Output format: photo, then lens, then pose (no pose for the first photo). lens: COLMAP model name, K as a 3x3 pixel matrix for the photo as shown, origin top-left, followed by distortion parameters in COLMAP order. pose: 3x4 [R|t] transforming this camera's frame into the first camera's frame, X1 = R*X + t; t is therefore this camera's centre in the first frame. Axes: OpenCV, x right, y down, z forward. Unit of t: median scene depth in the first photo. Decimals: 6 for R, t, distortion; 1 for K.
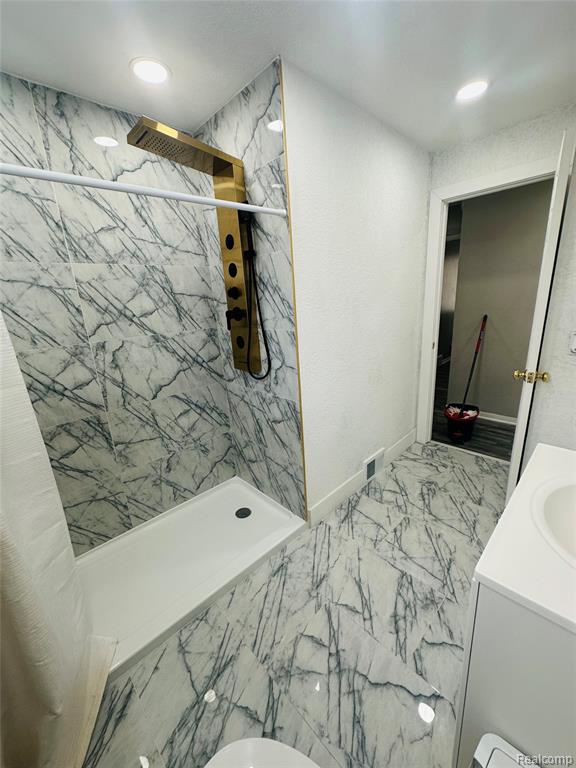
lens RADIAL K [[305.2, 0, 287.0], [0, 305.2, 381.1], [0, 0, 1]] dist [-0.009498, 0.001113]
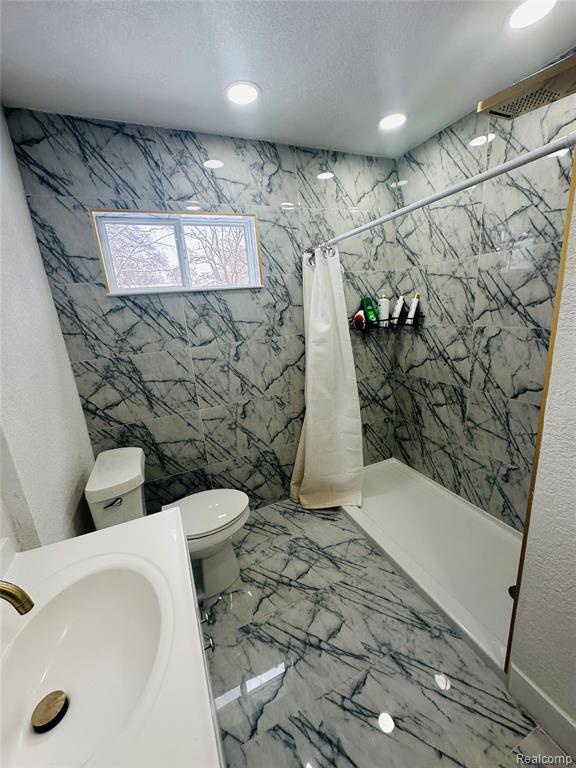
lens RADIAL K [[305.2, 0, 288.2], [0, 305.2, 380.1], [0, 0, 1]] dist [-0.009498, 0.001113]
pose [[-0.337298, 0.310151, -0.888840, 0.650671], [-0.156571, 0.912538, 0.377836, -0.259139], [0.928286, 0.266610, -0.259236, 0.701968]]
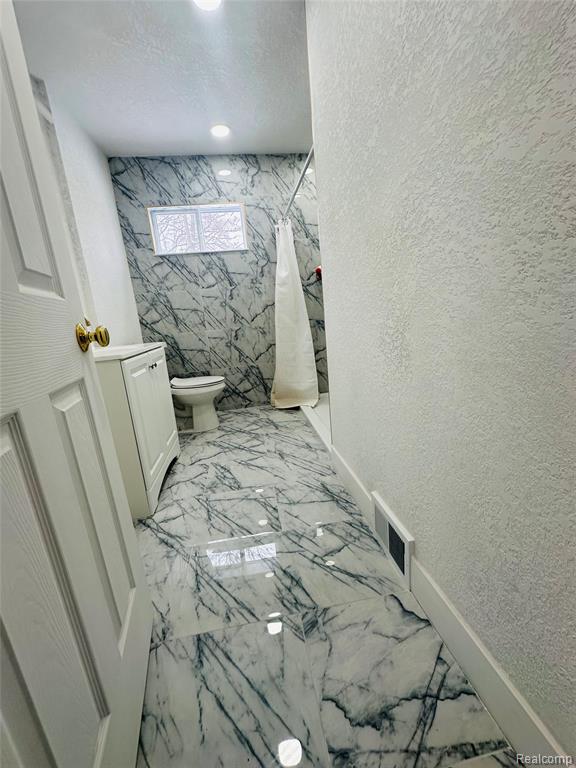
lens RADIAL K [[305.2, 0, 286.2], [0, 305.2, 380.0], [0, 0, 1]] dist [-0.009498, 0.001113]
pose [[-0.567888, 0.279486, -0.774203, 0.991301], [-0.100892, 0.909859, 0.402463, -0.172677], [0.816899, 0.306665, -0.488501, 1.495760]]
